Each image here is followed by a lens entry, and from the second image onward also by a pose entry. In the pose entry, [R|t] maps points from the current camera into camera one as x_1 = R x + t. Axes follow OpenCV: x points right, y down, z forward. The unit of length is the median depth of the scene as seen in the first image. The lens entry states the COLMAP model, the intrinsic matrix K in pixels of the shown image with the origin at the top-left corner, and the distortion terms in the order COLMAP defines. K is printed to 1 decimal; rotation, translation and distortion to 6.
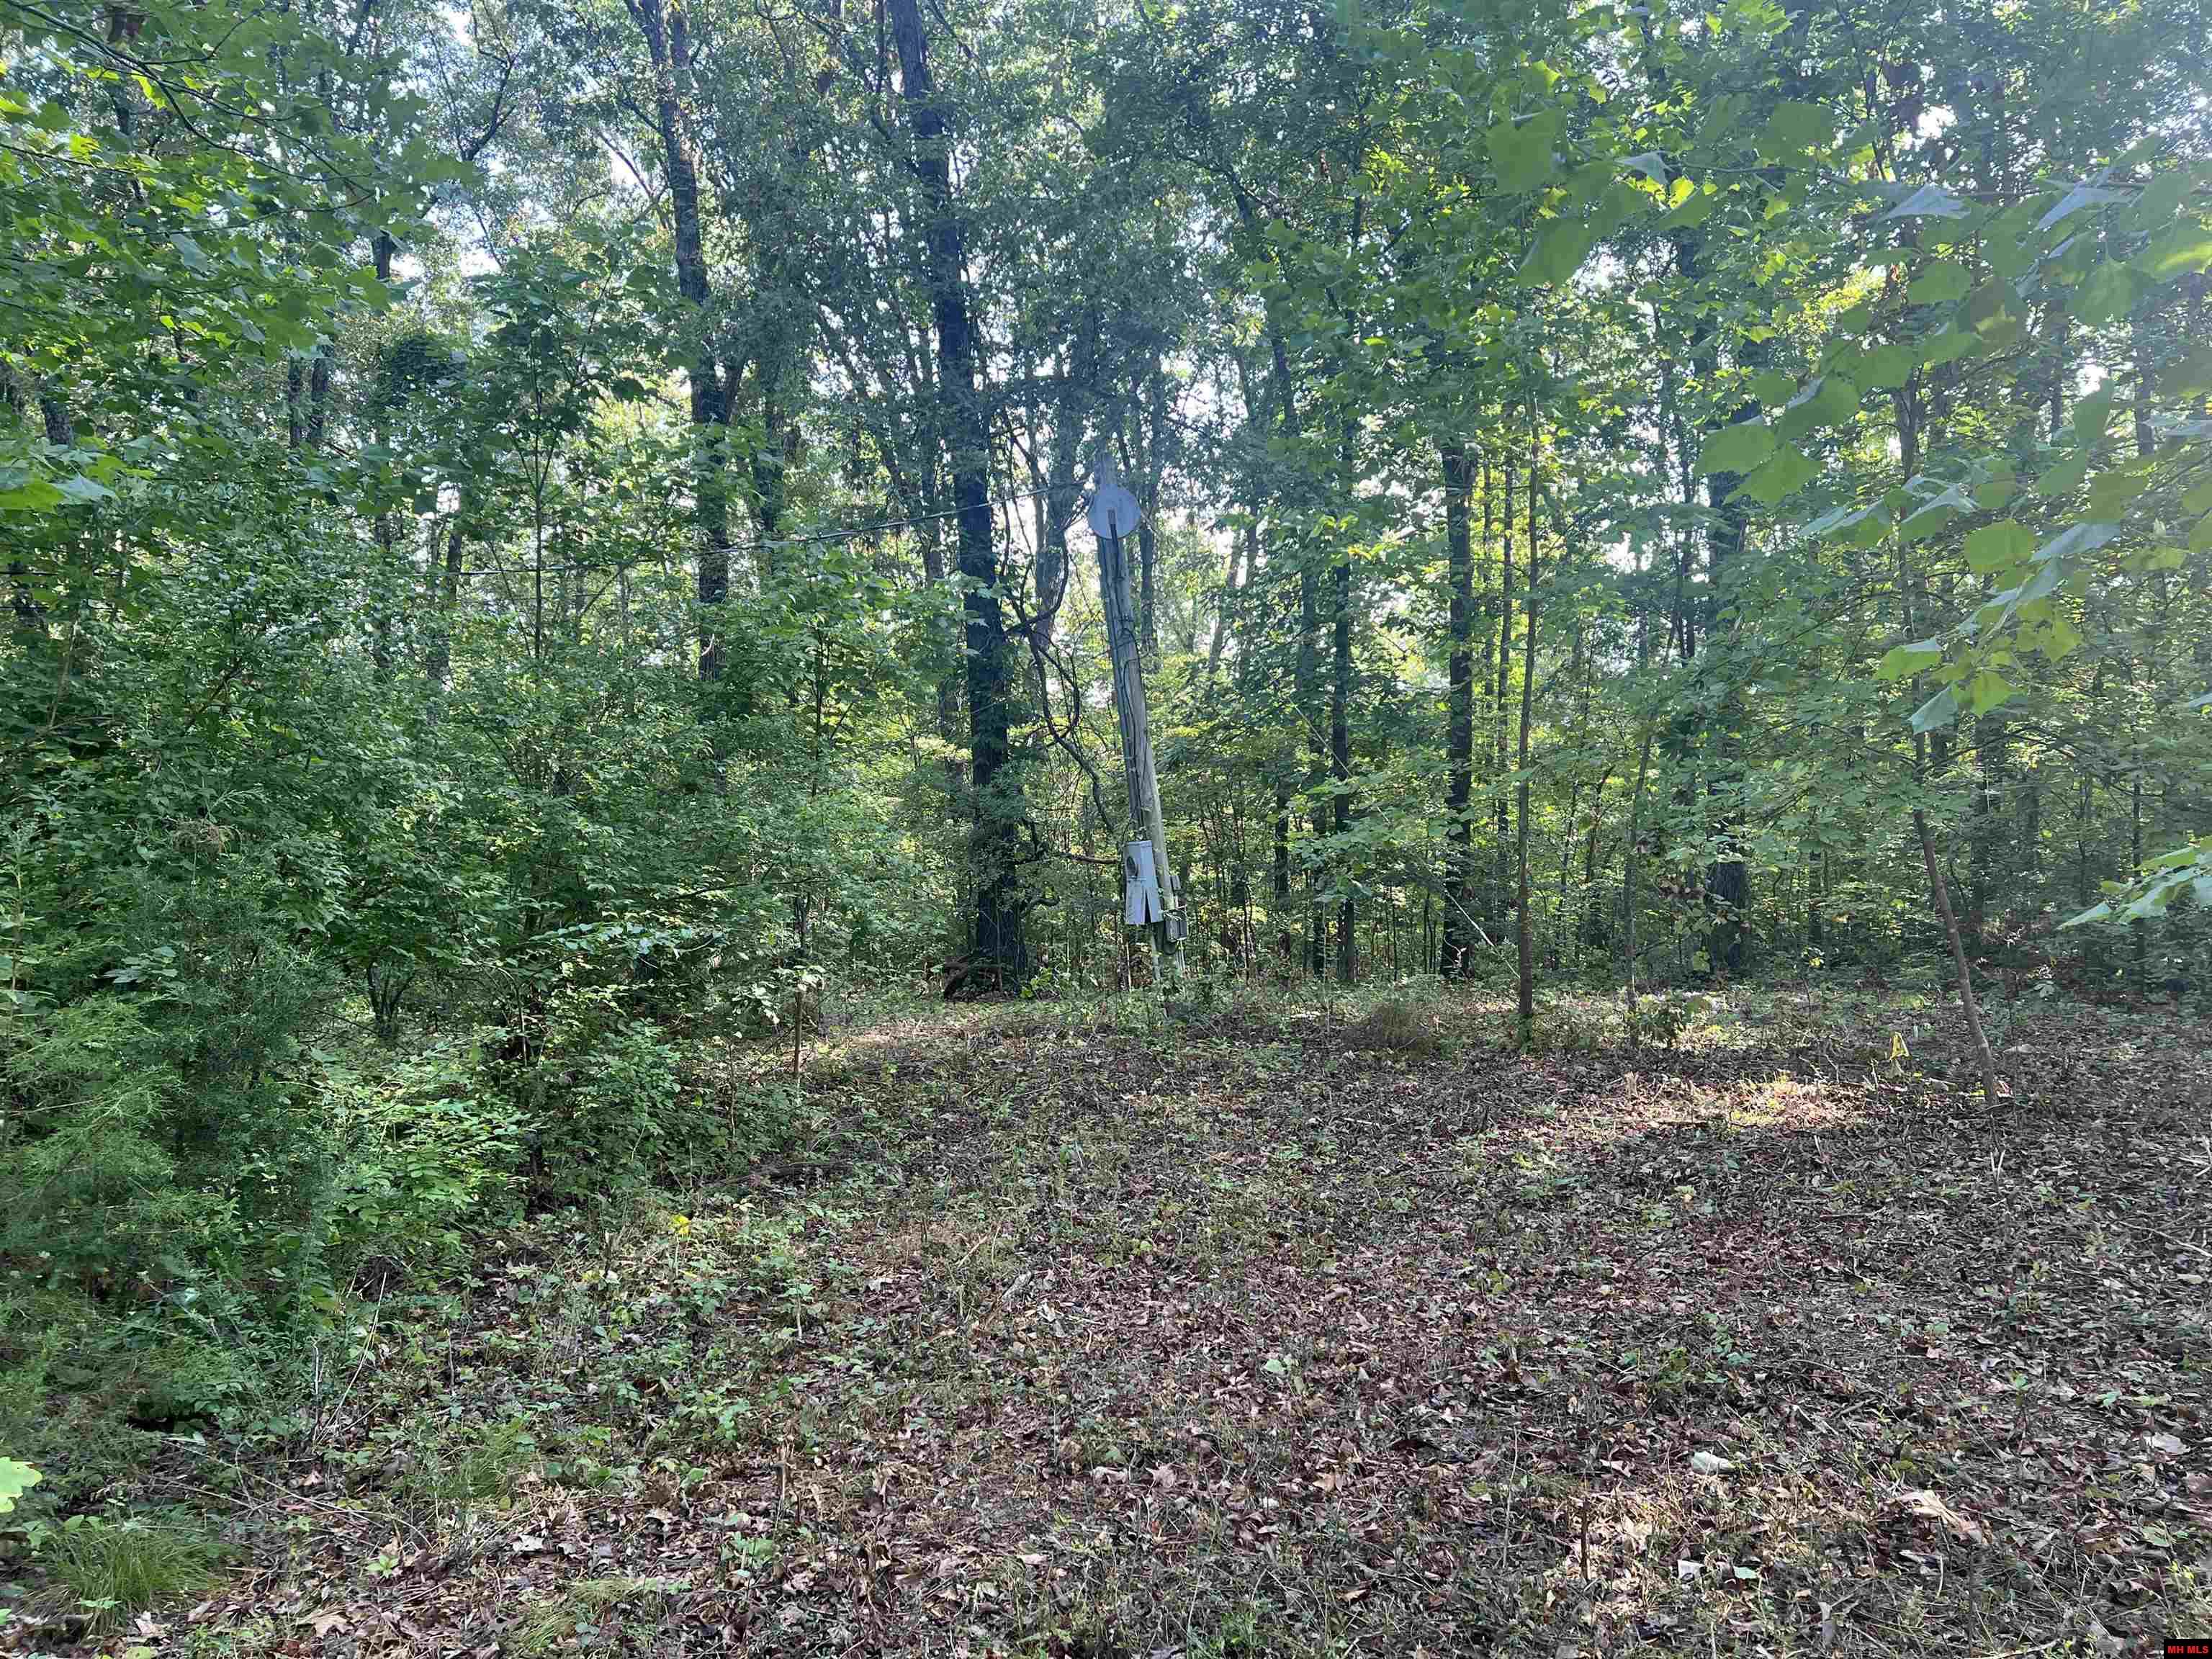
lens RADIAL K [[1684.6, 0, 1113.3], [0, 1684.6, 824.1], [0, 0, 1]] dist [0.089461, -0.082708]
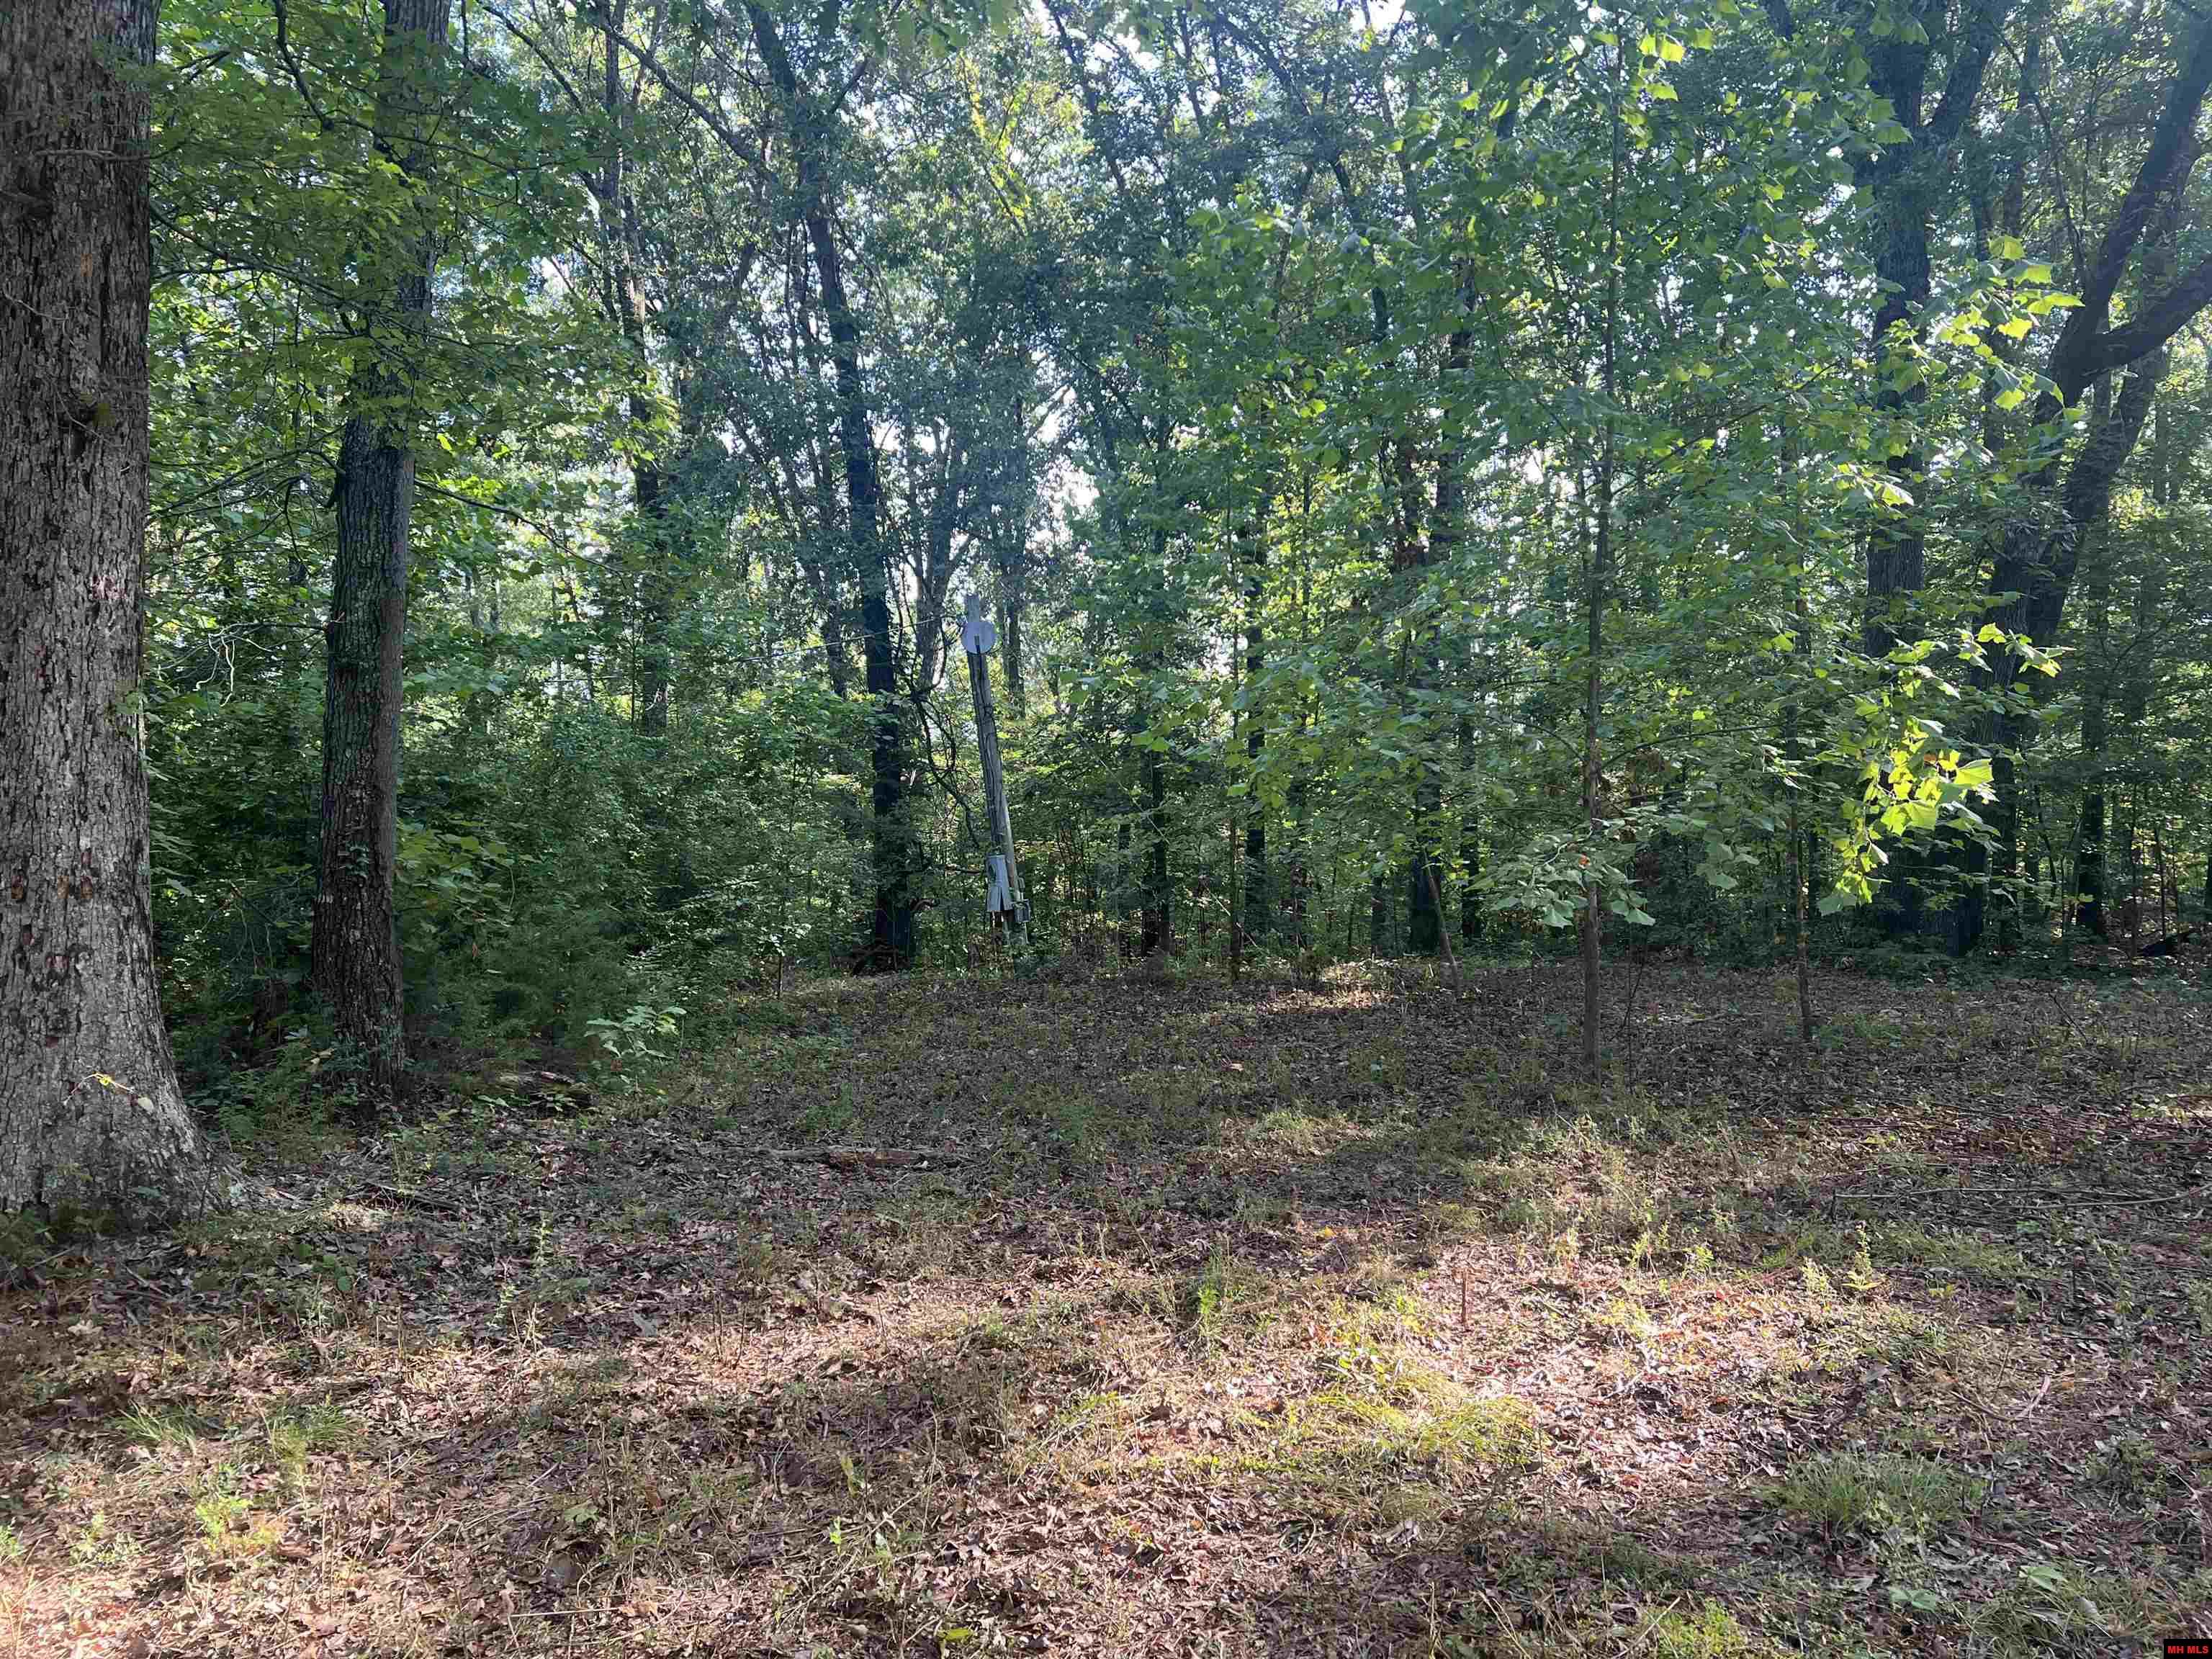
lens RADIAL K [[1684.6, 0, 1113.3], [0, 1684.6, 824.1], [0, 0, 1]] dist [0.089461, -0.082708]
pose [[0.997304, -0.001092, 0.073376, 0.006650], [0.002006, 0.999921, -0.012388, 0.000990], [-0.073357, 0.012502, 0.997227, -0.345795]]
